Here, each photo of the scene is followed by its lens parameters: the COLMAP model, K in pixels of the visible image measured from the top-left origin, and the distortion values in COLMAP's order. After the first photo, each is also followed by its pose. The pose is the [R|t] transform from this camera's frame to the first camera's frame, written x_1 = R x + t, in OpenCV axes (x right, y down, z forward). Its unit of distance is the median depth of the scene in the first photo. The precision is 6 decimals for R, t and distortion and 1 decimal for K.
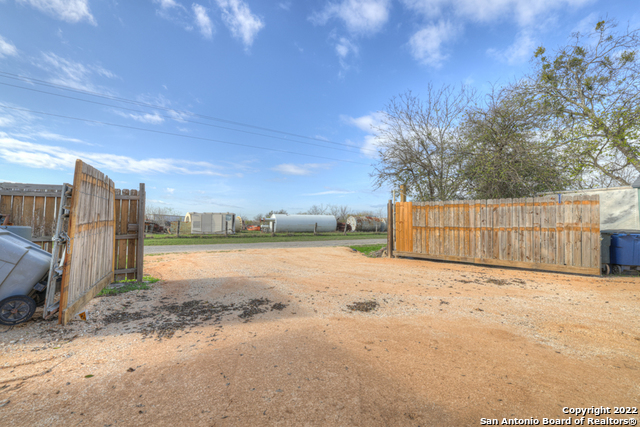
lens RADIAL K [[274.7, 0, 320.1], [0, 274.7, 214.9], [0, 0, 1]] dist [0.001447, 0.000071]
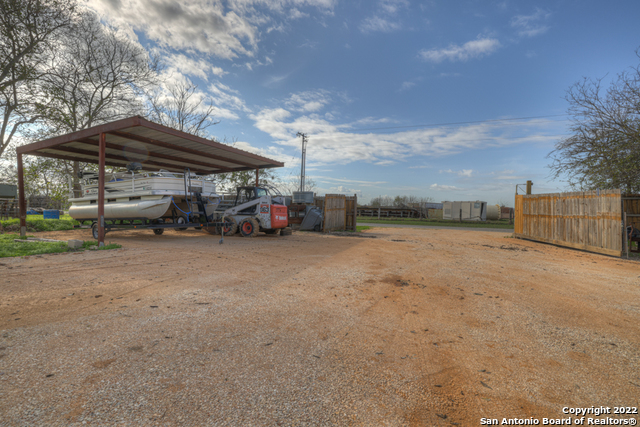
lens RADIAL K [[274.7, 0, 320.0], [0, 274.7, 211.2], [0, 0, 1]] dist [0.001447, 0.000071]
pose [[0.572364, 0.014107, -0.819879, 1.003065], [0.012398, 0.999589, 0.025854, -0.018194], [0.819906, -0.024963, 0.571953, -0.584326]]
